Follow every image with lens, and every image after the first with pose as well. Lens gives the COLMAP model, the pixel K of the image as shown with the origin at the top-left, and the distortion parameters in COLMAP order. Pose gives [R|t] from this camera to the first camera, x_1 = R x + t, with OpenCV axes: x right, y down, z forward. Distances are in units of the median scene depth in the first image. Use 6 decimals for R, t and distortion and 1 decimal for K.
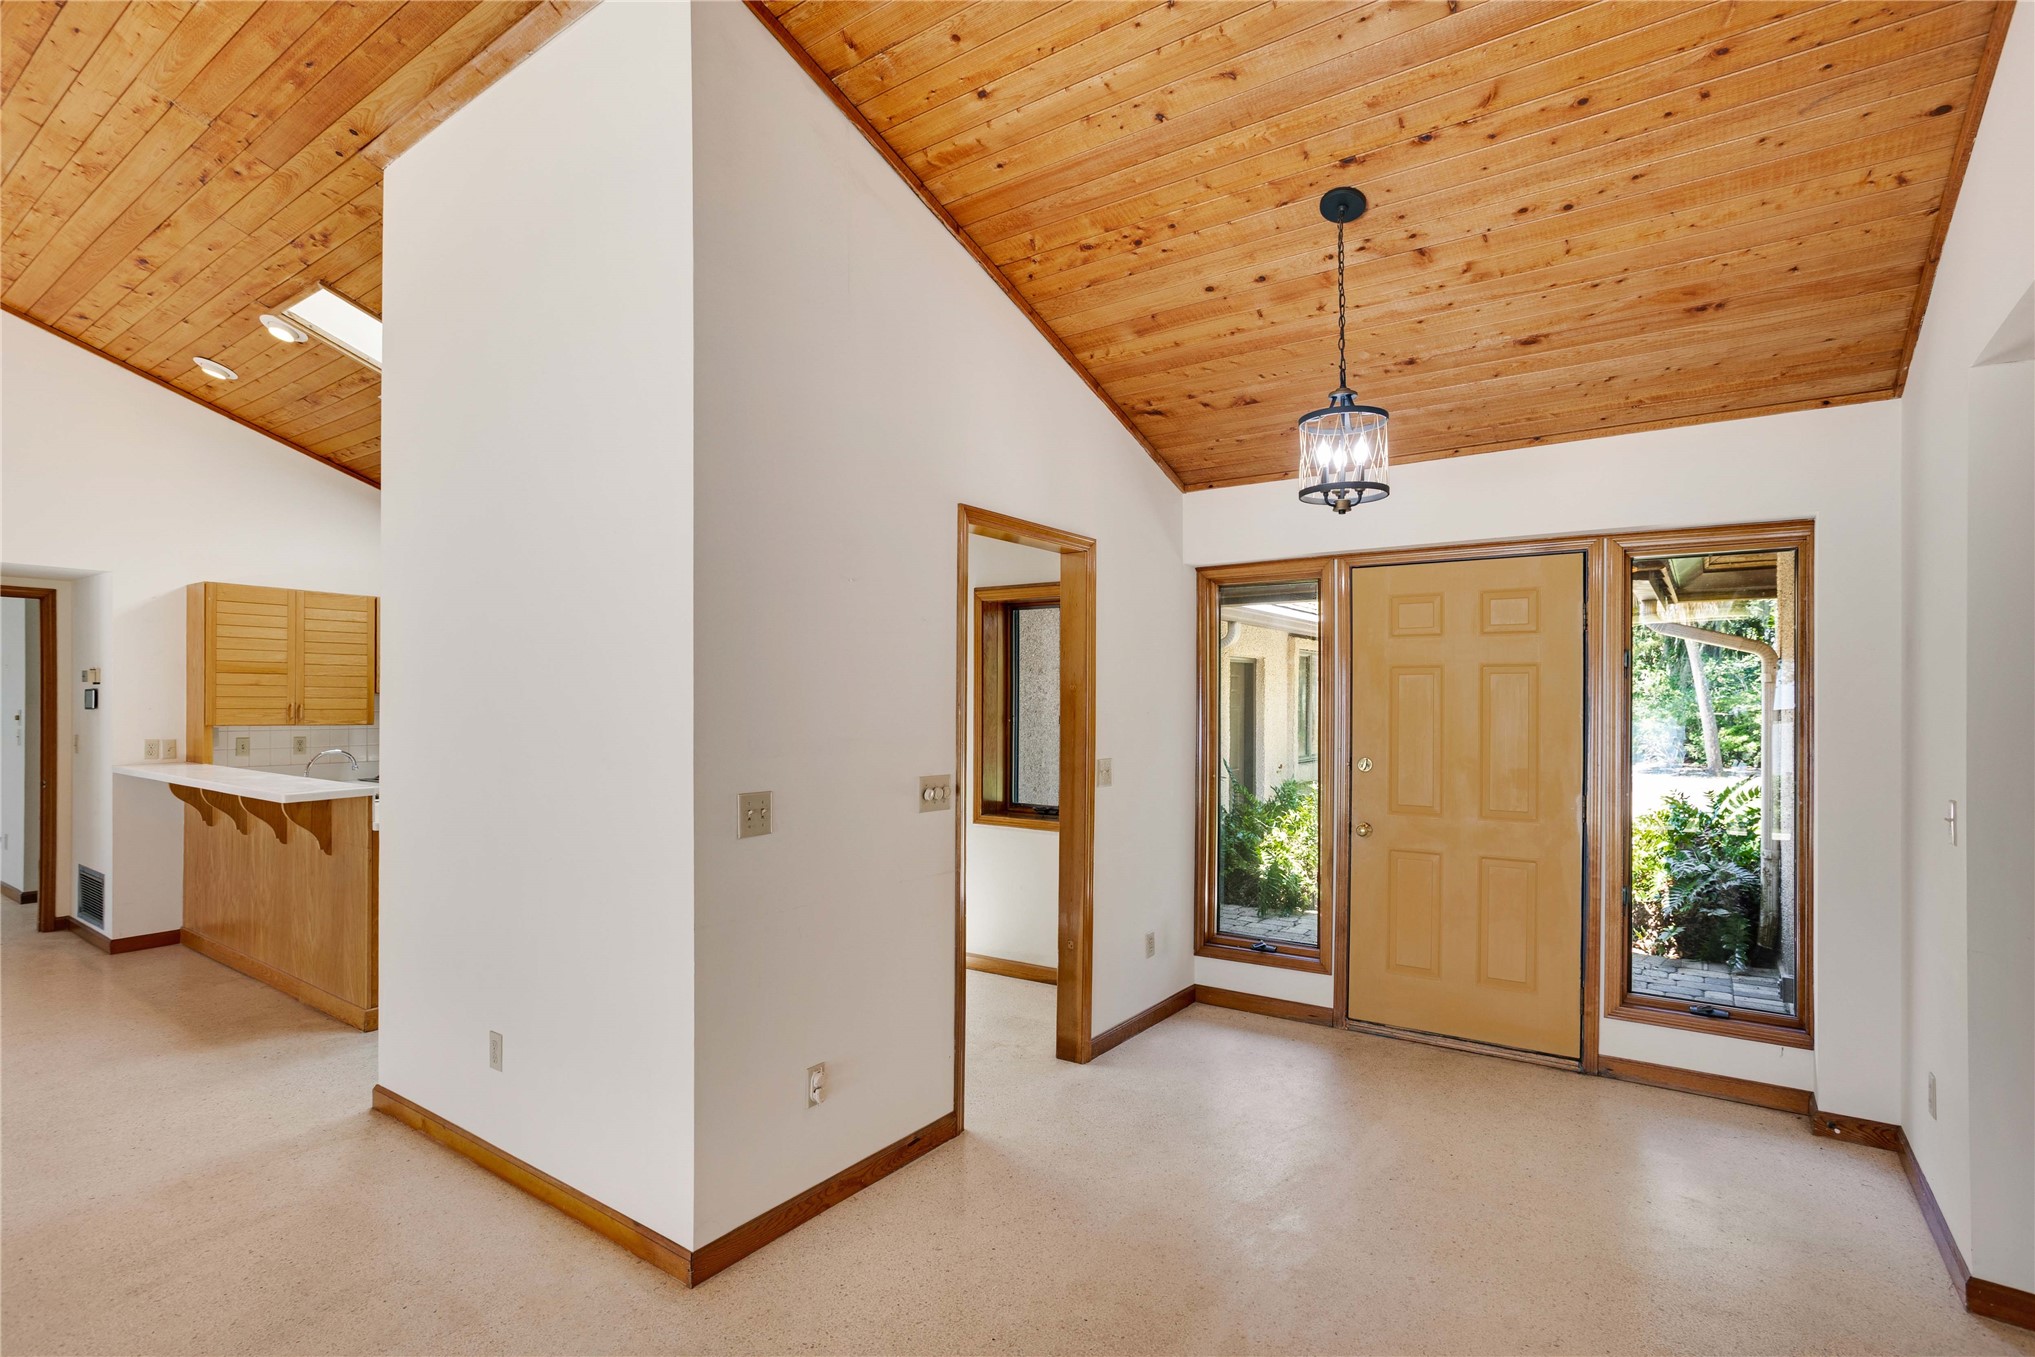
lens RADIAL K [[990.8, 0, 996.5], [0, 990.8, 703.0], [0, 0, 1]] dist [-0.030547, 0.011979]
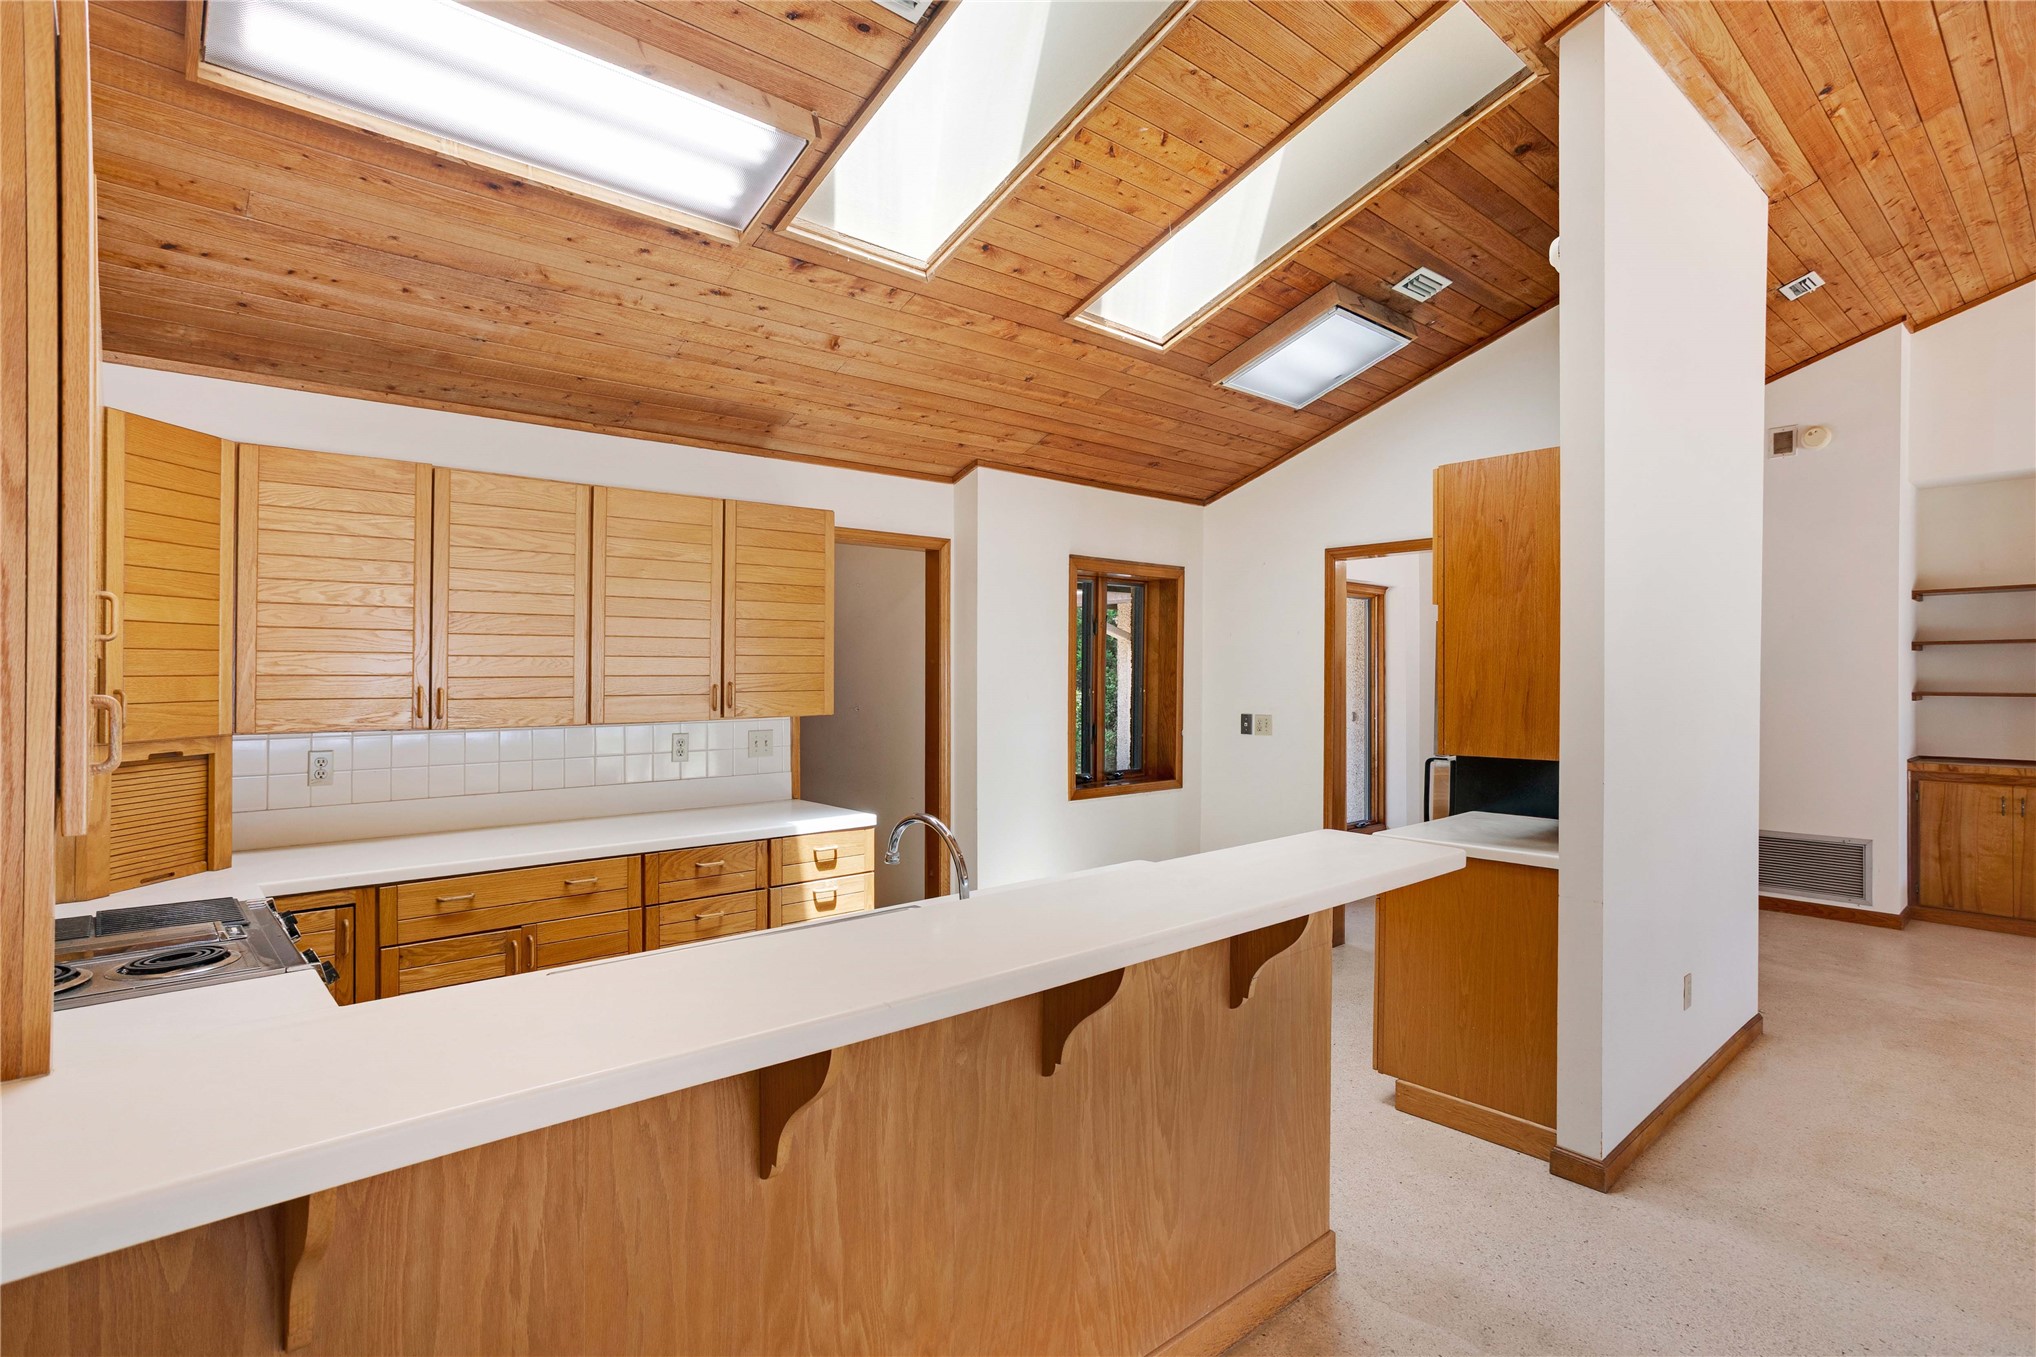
lens RADIAL K [[1028.7, 0, 1011.6], [0, 1028.7, 678.2], [0, 0, 1]] dist [-0.026757, 0.005455]
pose [[0.209767, -0.010662, 0.977693, -1.296204], [0.005079, 0.999939, 0.009815, -0.008087], [-0.977738, 0.002906, 0.209808, 1.096633]]
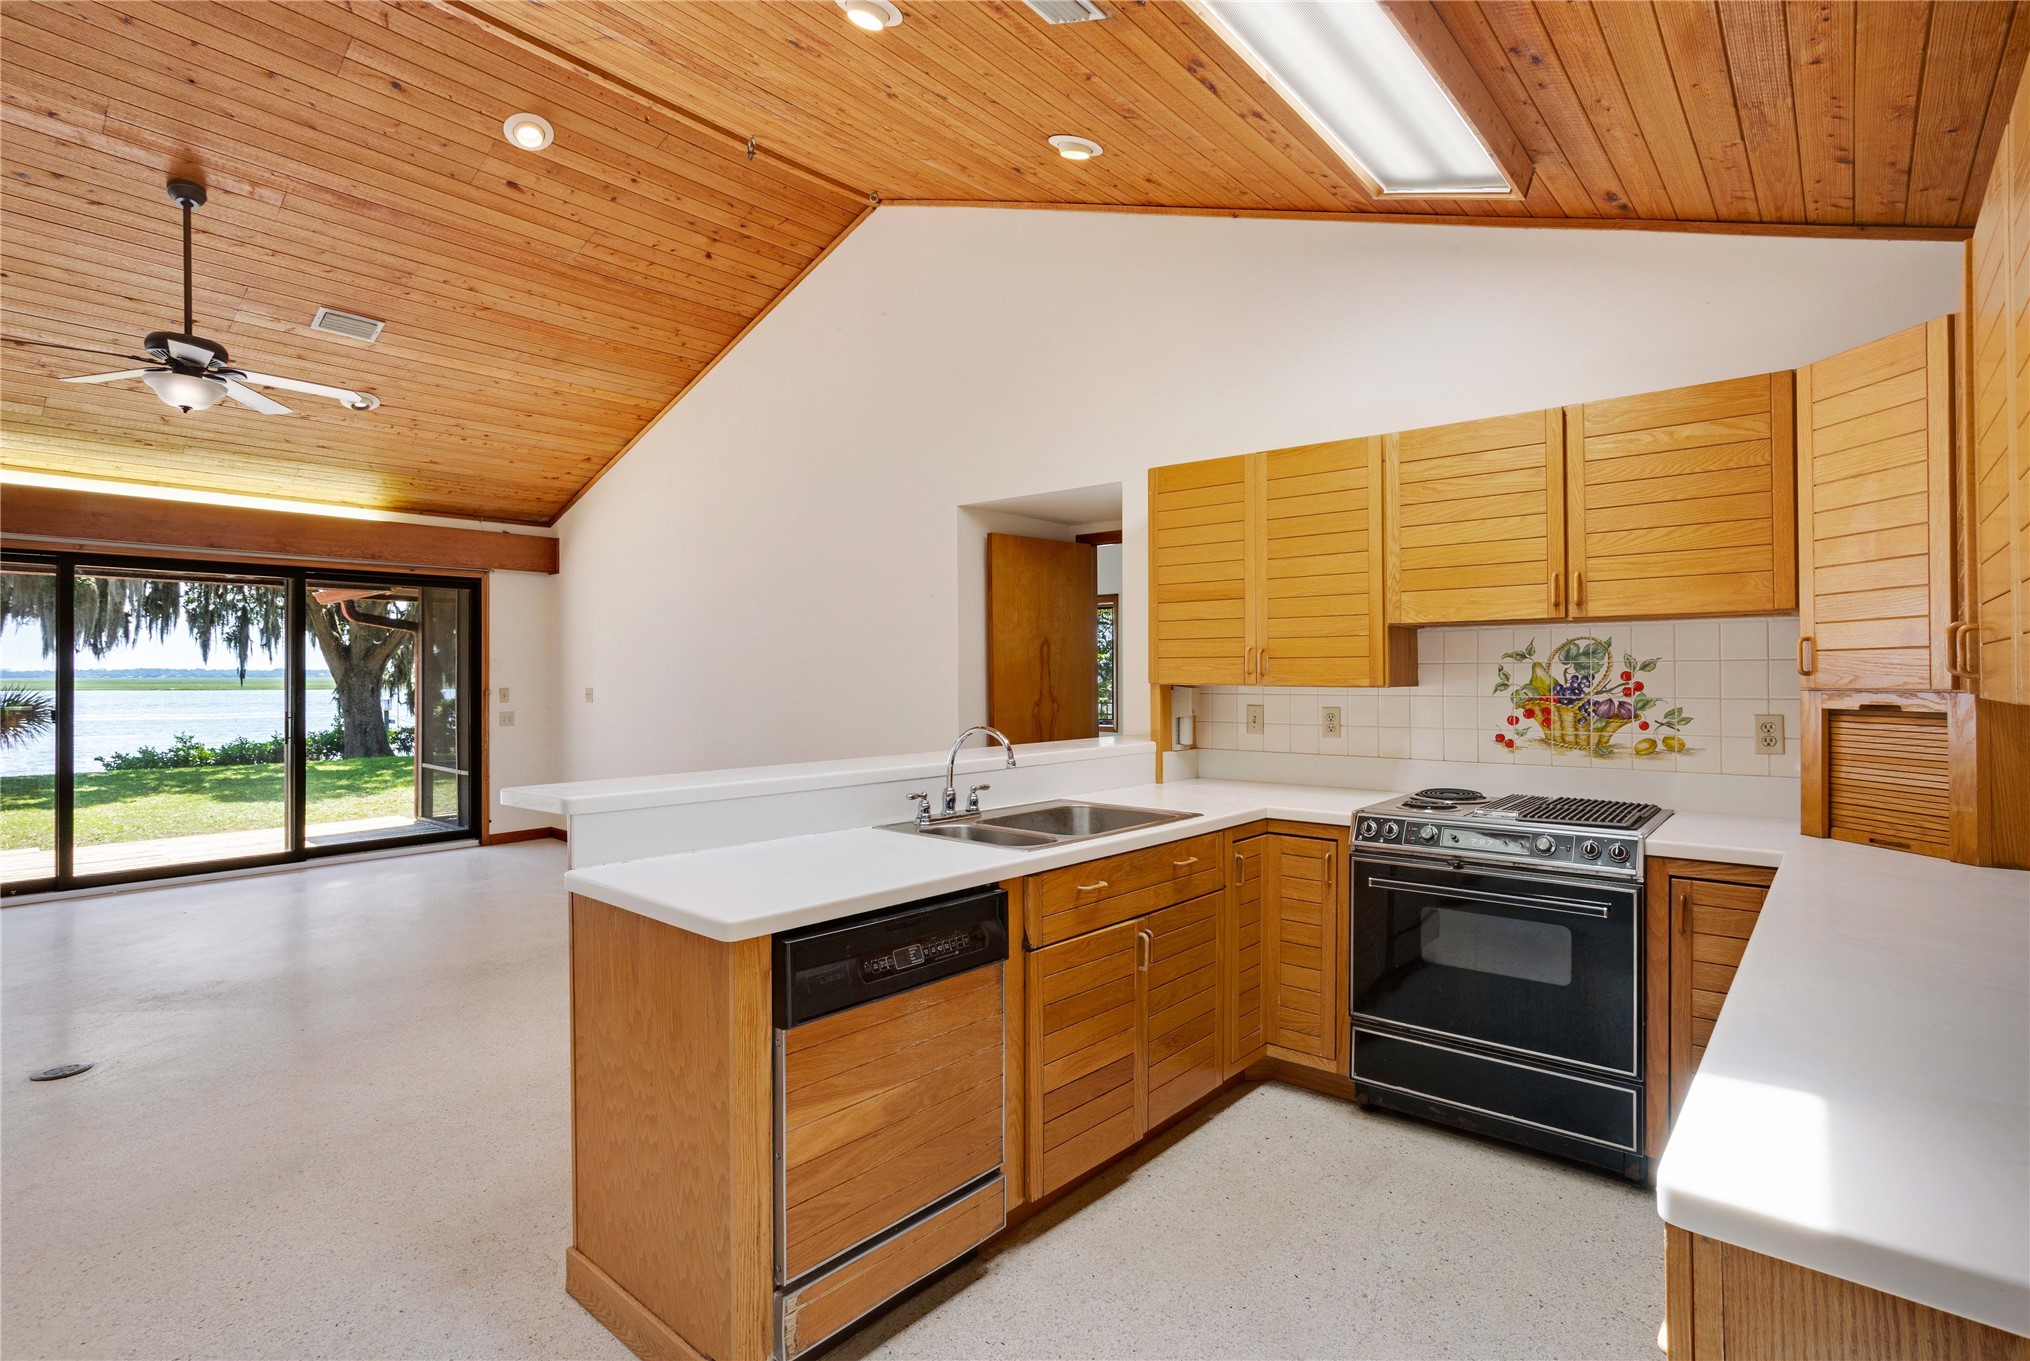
lens RADIAL K [[988.4, 0, 1012.2], [0, 988.4, 680.3], [0, 0, 1]] dist [-0.030547, 0.011979]
pose [[-0.080007, -0.001966, -0.996792, -0.191952], [0.001396, 0.999997, -0.002084, 0.029409], [0.996793, -0.001558, -0.080004, 1.304982]]
